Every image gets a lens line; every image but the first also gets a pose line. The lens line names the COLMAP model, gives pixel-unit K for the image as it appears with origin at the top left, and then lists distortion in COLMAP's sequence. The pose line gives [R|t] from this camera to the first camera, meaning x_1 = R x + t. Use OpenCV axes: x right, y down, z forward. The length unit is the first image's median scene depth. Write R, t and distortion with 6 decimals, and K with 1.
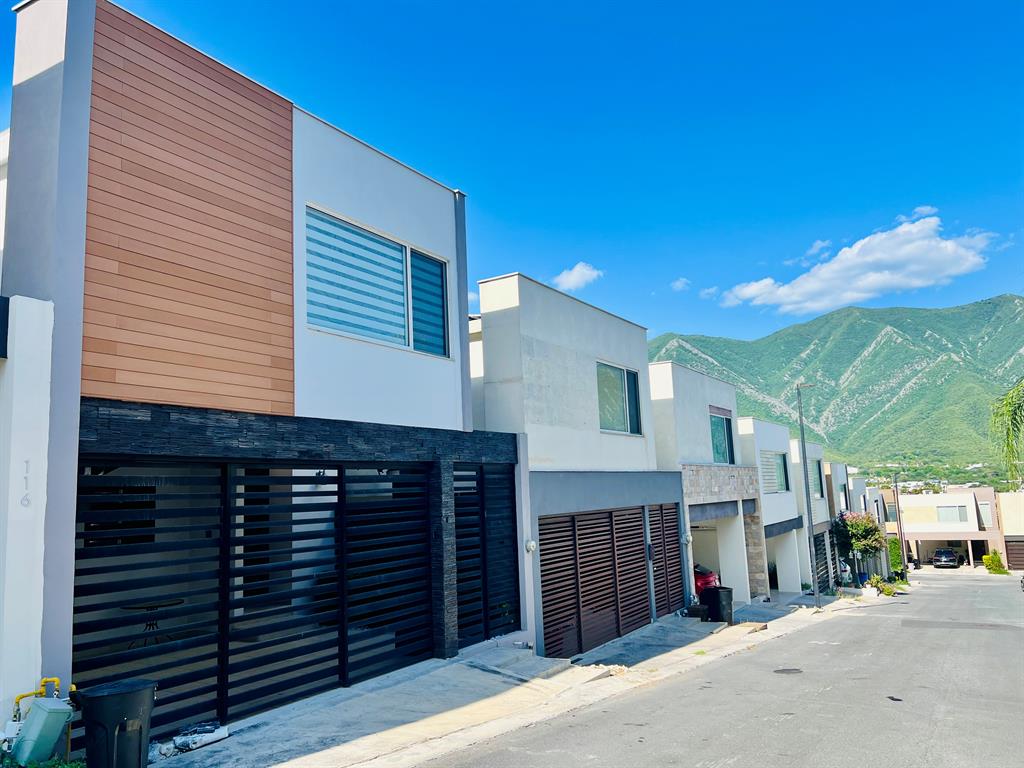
lens RADIAL K [[761.6, 0, 514.3], [0, 761.6, 391.0], [0, 0, 1]] dist [0.045387, -0.038885]
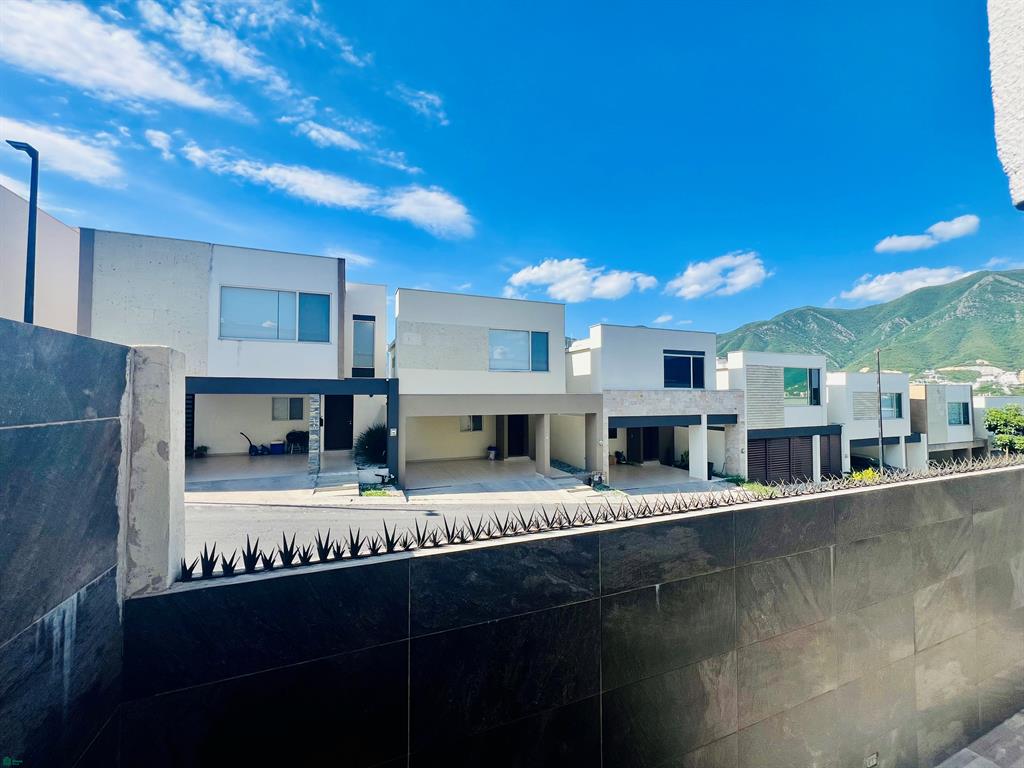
lens RADIAL K [[405.3, 0, 512.2], [0, 405.3, 384.5], [0, 0, 1]] dist [-0.004129, 0.001265]
pose [[0.791710, 0.025288, -0.610373, 1.222557], [0.049452, 0.993211, 0.105293, -0.029572], [0.608892, -0.113546, 0.785085, 0.545813]]
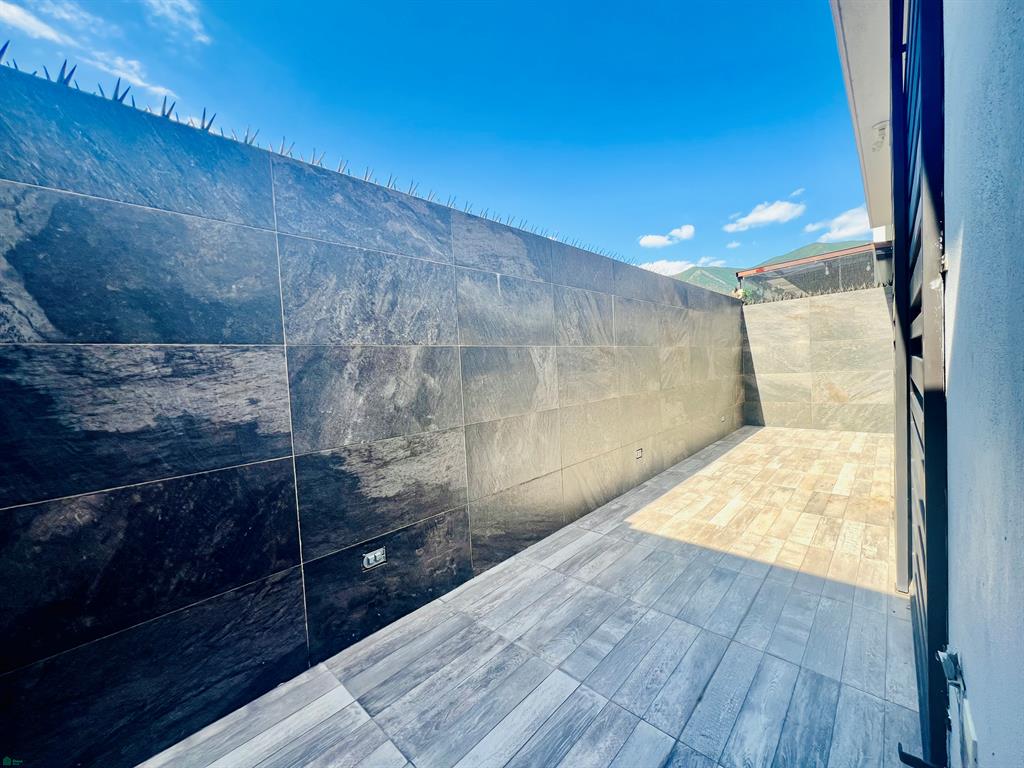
lens RADIAL K [[407.5, 0, 511.8], [0, 407.5, 385.6], [0, 0, 1]] dist [-0.002596, 0.000866]
pose [[0.976101, -0.000755, -0.217315, 1.220349], [0.041396, 0.982329, 0.182525, 0.140376], [0.213337, -0.187159, 0.958884, 0.481716]]
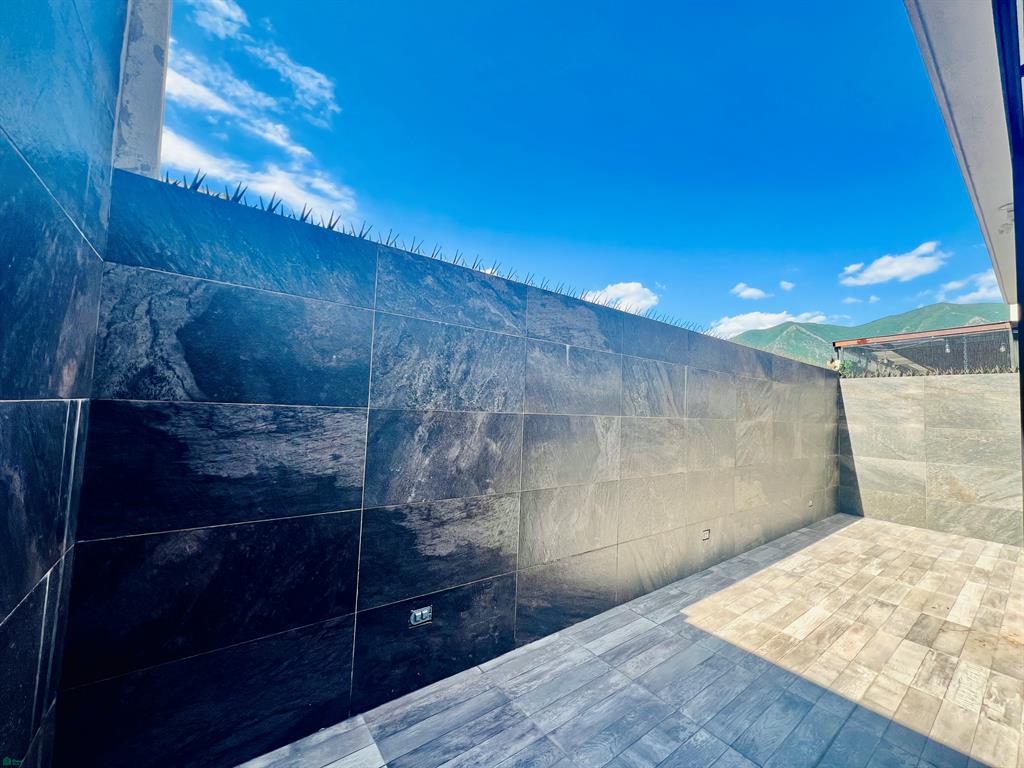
lens RADIAL K [[407.5, 0, 510.8], [0, 407.5, 384.8], [0, 0, 1]] dist [-0.002596, 0.000866]
pose [[0.921977, 0.058588, -0.382786, 1.225854], [-0.028899, 0.996142, 0.082861, 0.120482], [0.386164, -0.065334, 0.920114, 0.477675]]
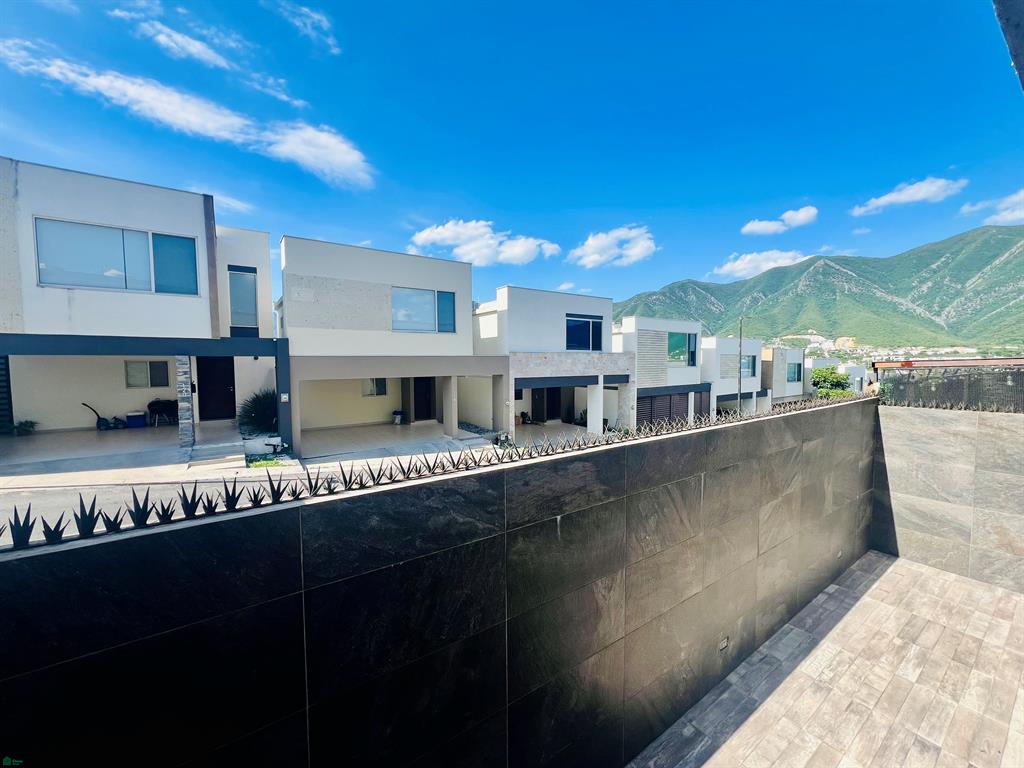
lens RADIAL K [[405.3, 0, 511.2], [0, 405.3, 383.0], [0, 0, 1]] dist [-0.004129, 0.001265]
pose [[0.907844, 0.061417, -0.414786, 1.220488], [0.022903, 0.980475, 0.195305, -0.014518], [0.418682, -0.186806, 0.888712, 0.550666]]
